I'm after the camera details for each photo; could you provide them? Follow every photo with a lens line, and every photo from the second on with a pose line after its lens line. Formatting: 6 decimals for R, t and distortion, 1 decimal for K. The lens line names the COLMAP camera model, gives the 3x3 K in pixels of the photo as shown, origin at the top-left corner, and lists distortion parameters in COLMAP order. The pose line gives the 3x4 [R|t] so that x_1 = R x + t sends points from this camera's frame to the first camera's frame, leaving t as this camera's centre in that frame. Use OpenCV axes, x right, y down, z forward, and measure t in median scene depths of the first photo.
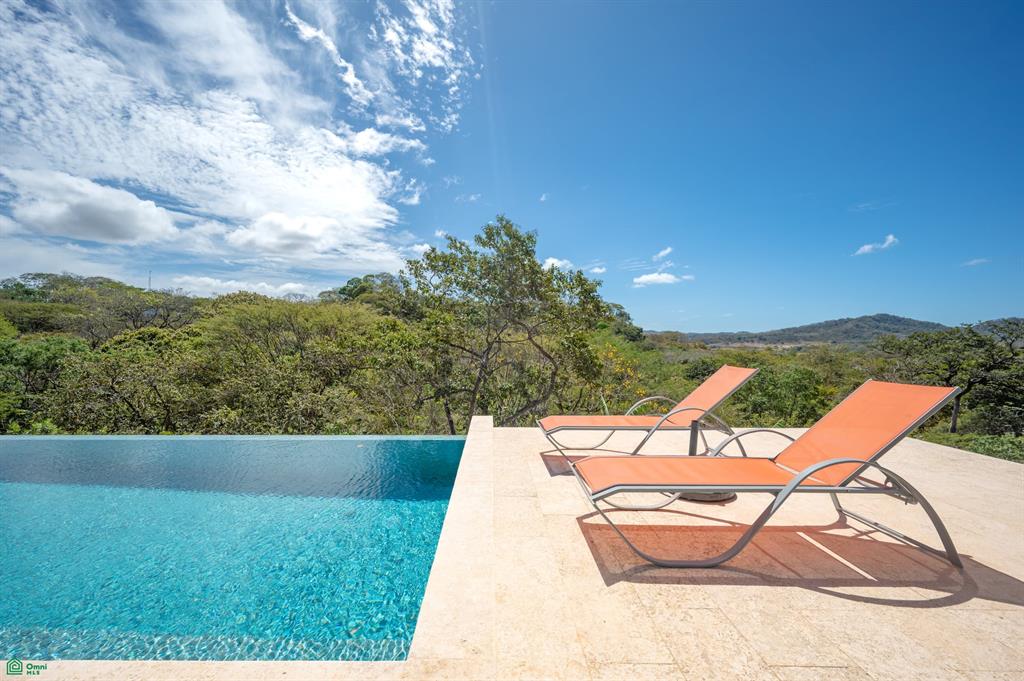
lens RADIAL K [[399.5, 0, 511.8], [0, 399.5, 339.5], [0, 0, 1]] dist [-0.000079, -0.000013]
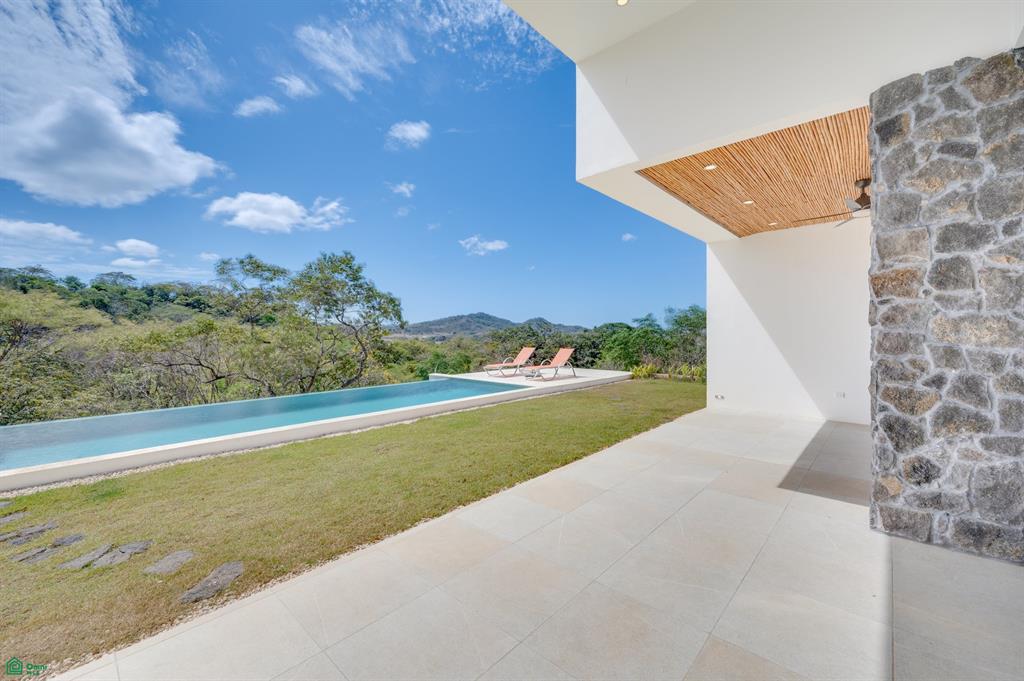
lens RADIAL K [[410.0, 0, 512.2], [0, 410.0, 344.7], [0, 0, 1]] dist [-0.000655, 0.000877]
pose [[0.667423, -0.023370, 0.744312, -0.115417], [-0.003565, 0.999396, 0.034575, -0.003448], [-0.744670, -0.025730, 0.666937, -0.064035]]
